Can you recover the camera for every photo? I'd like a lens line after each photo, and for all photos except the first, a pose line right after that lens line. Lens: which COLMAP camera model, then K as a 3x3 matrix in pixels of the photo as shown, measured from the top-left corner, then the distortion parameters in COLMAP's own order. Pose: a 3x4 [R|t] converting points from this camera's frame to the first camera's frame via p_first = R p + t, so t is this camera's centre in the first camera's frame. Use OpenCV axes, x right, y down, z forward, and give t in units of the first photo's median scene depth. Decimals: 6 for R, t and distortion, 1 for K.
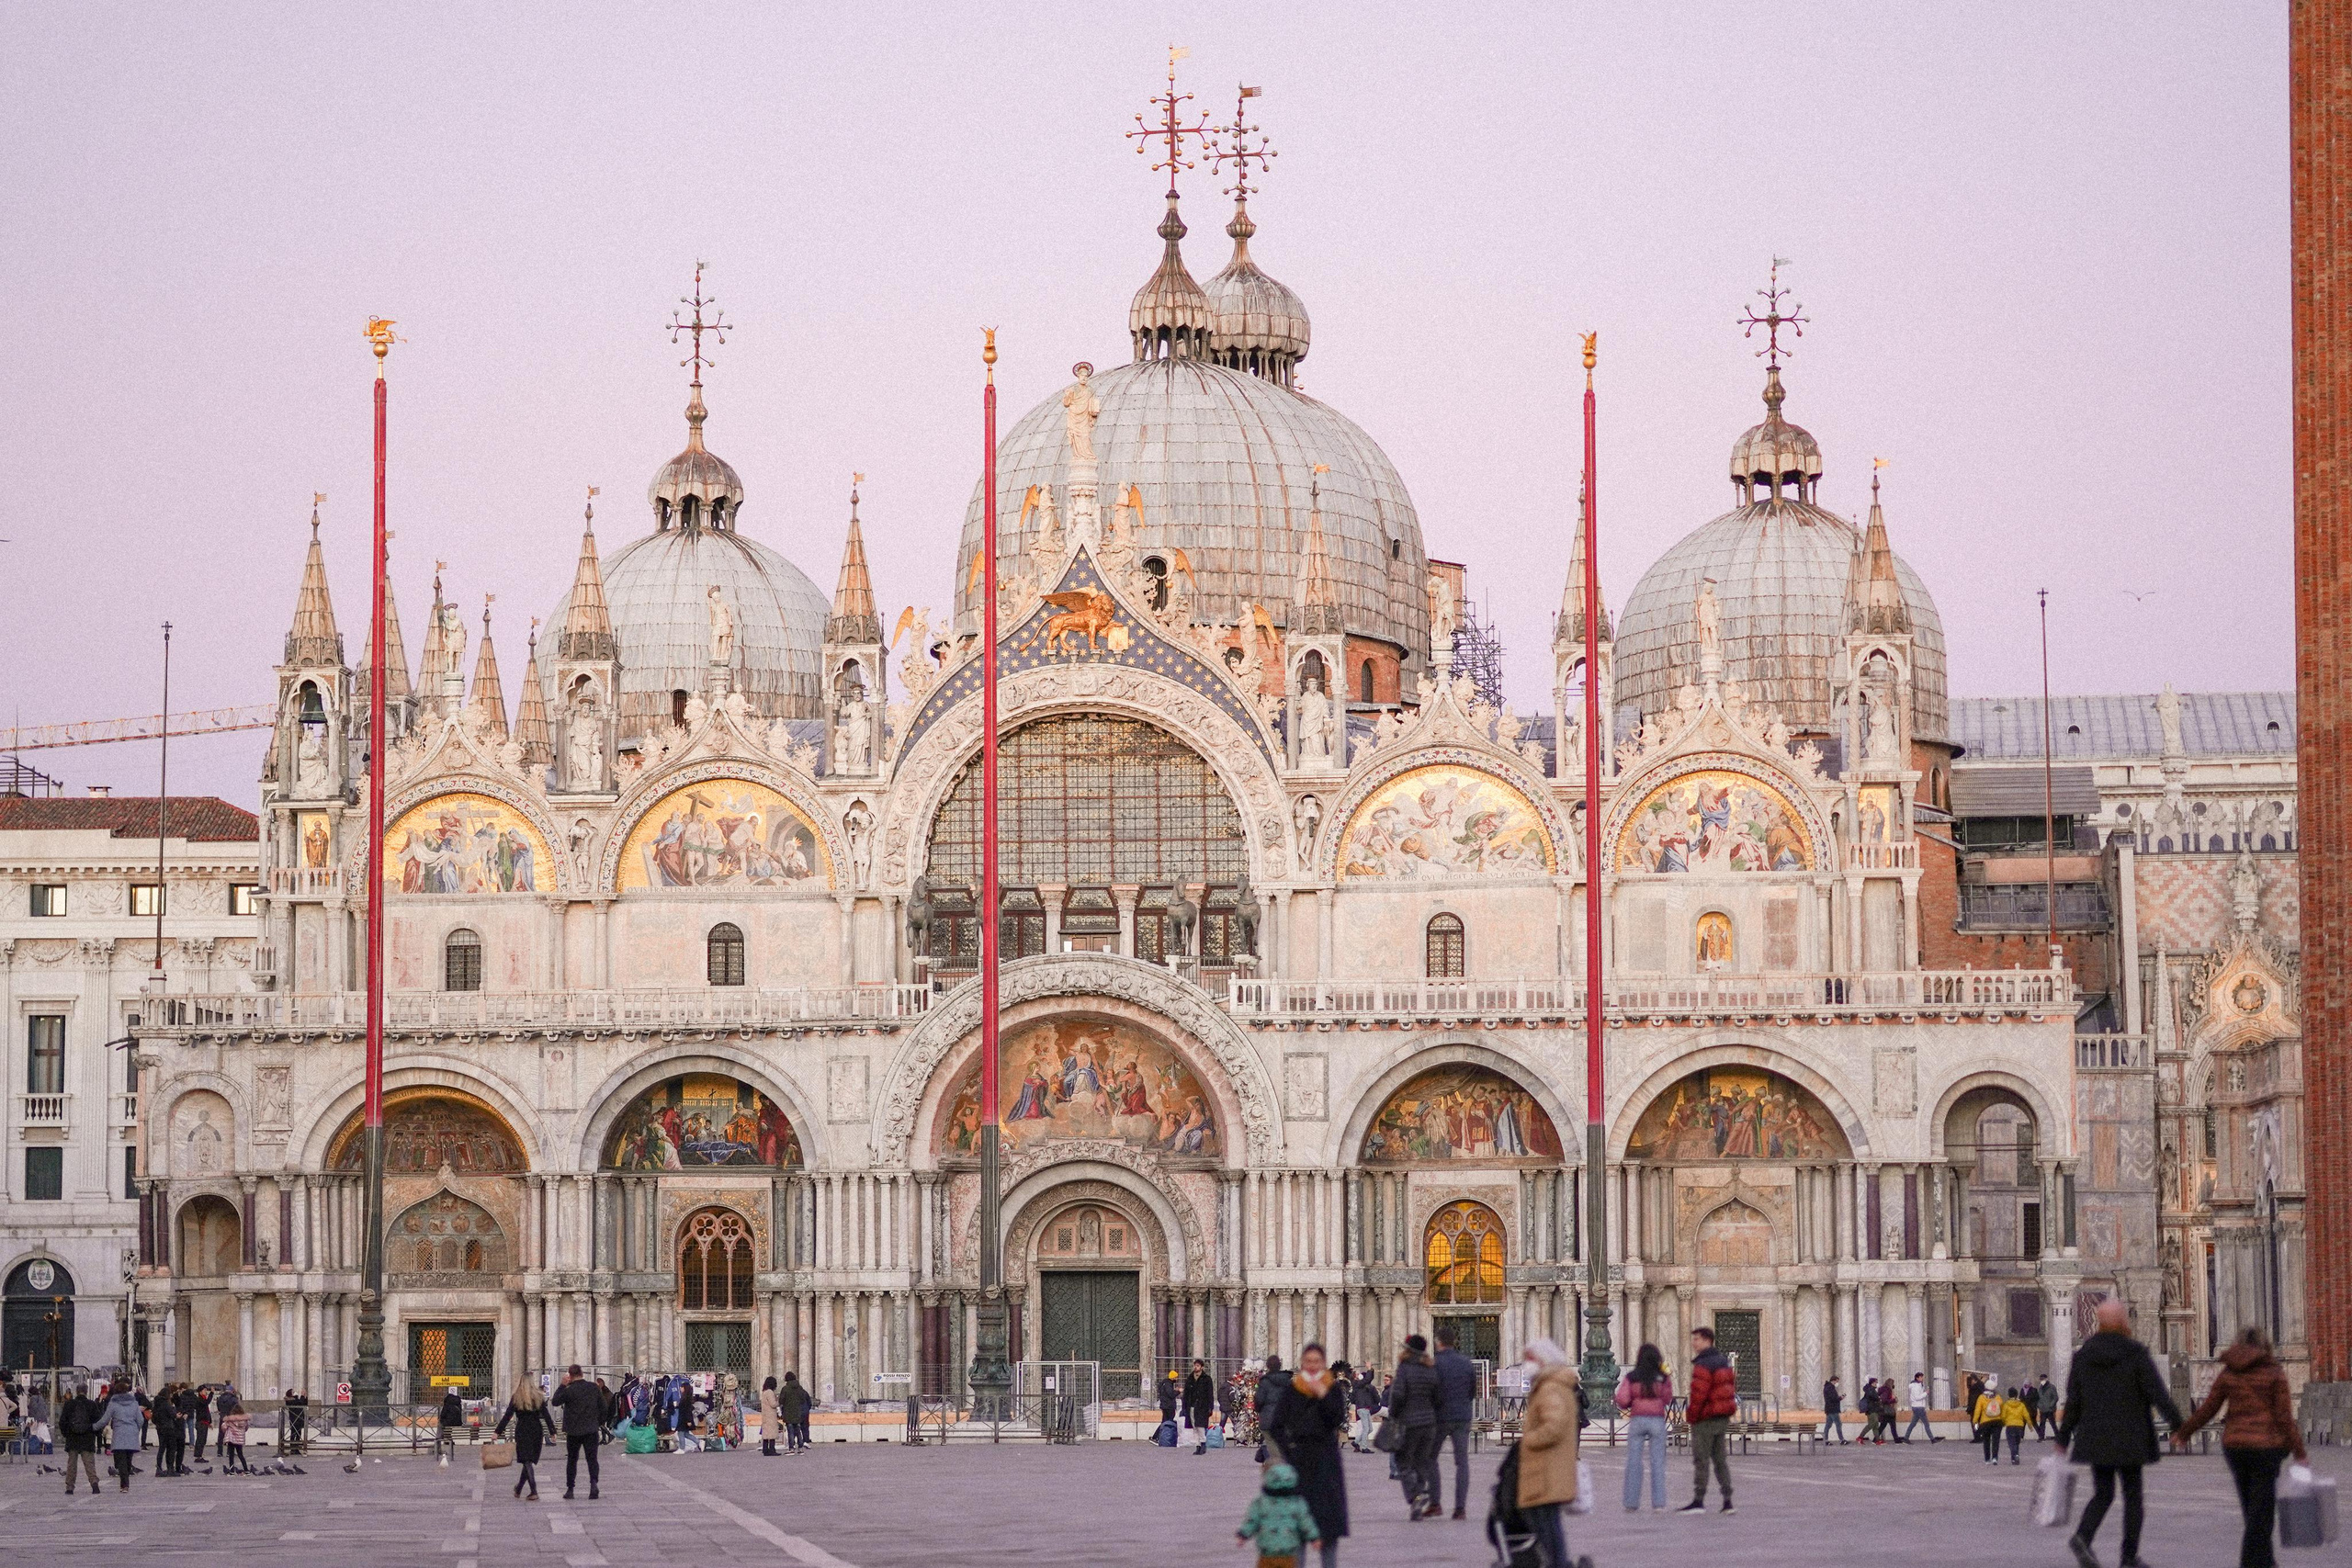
lens RADIAL K [[5548.2, 0, 1178.1], [0, 5548.2, 770.3], [0, 0, 1]] dist [0.135820, -0.041093]
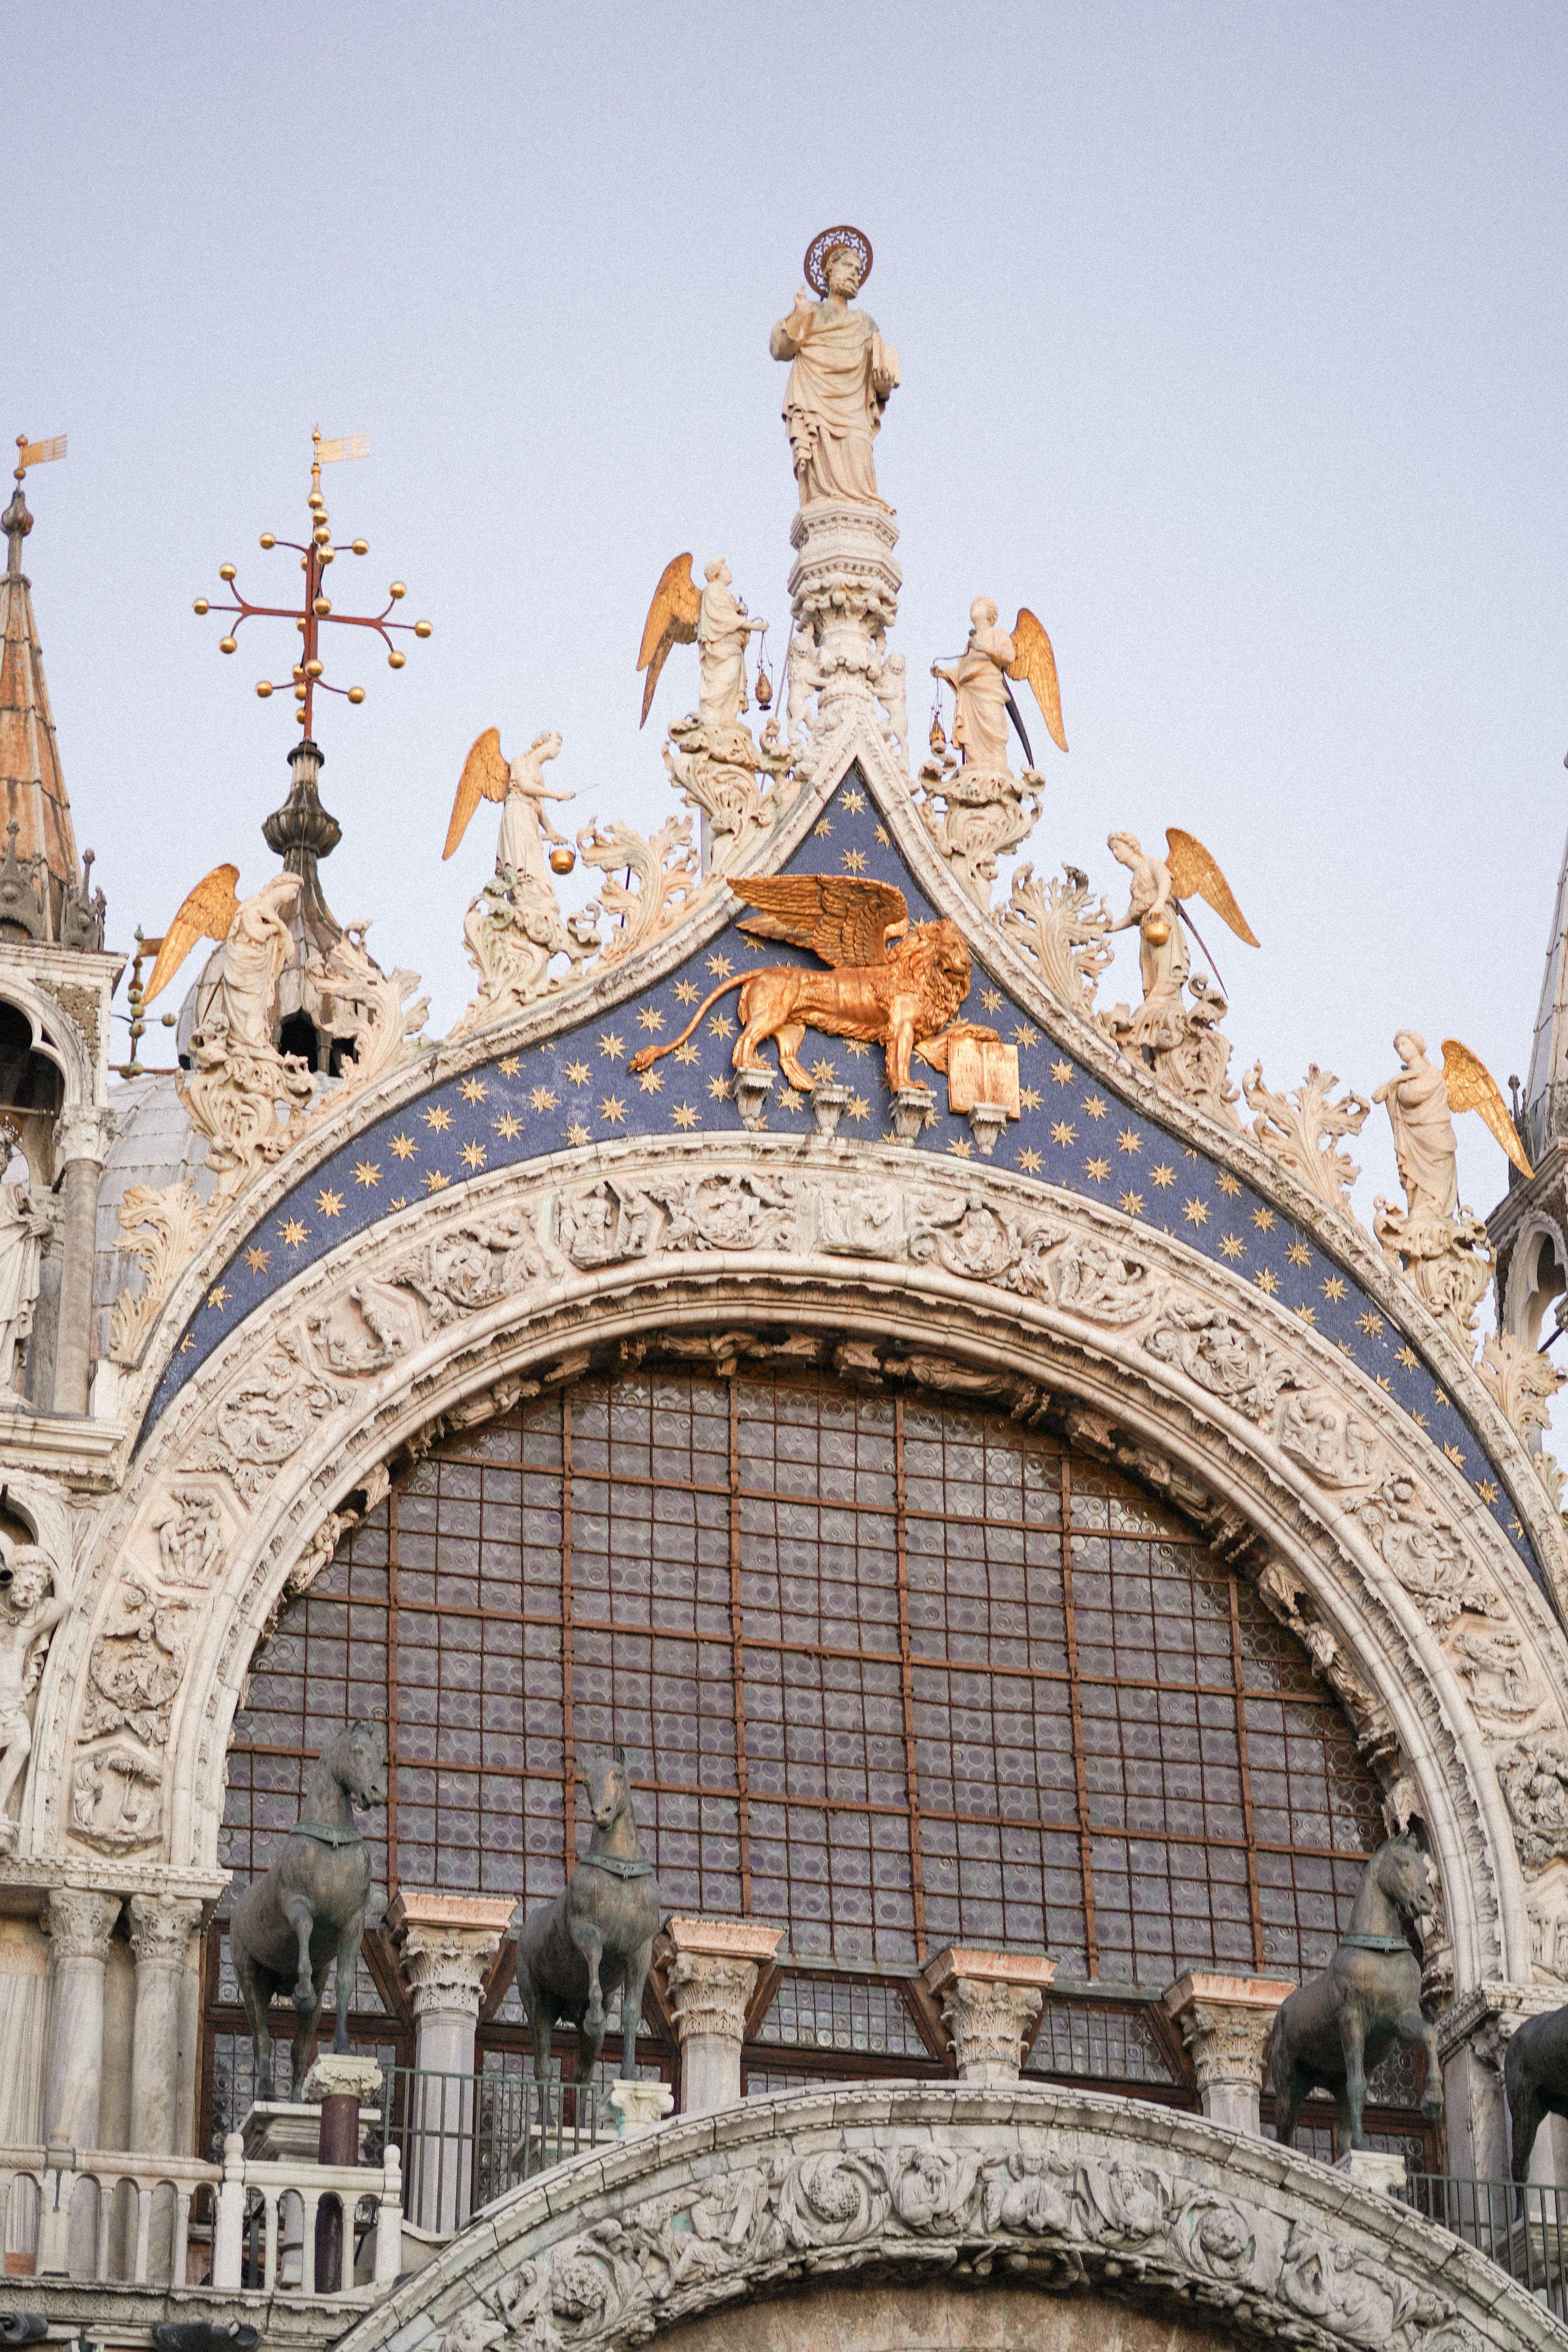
lens RADIAL K [[5548.7, 0, 784.0], [0, 5548.7, 1176.0], [0, 0, 1]] dist [0.135820, -0.041093]
pose [[0.930846, 0.167884, 0.324562, -0.107845], [-0.034270, 0.924404, -0.379872, 0.084811], [-0.363801, 0.342480, 0.866231, 0.766739]]
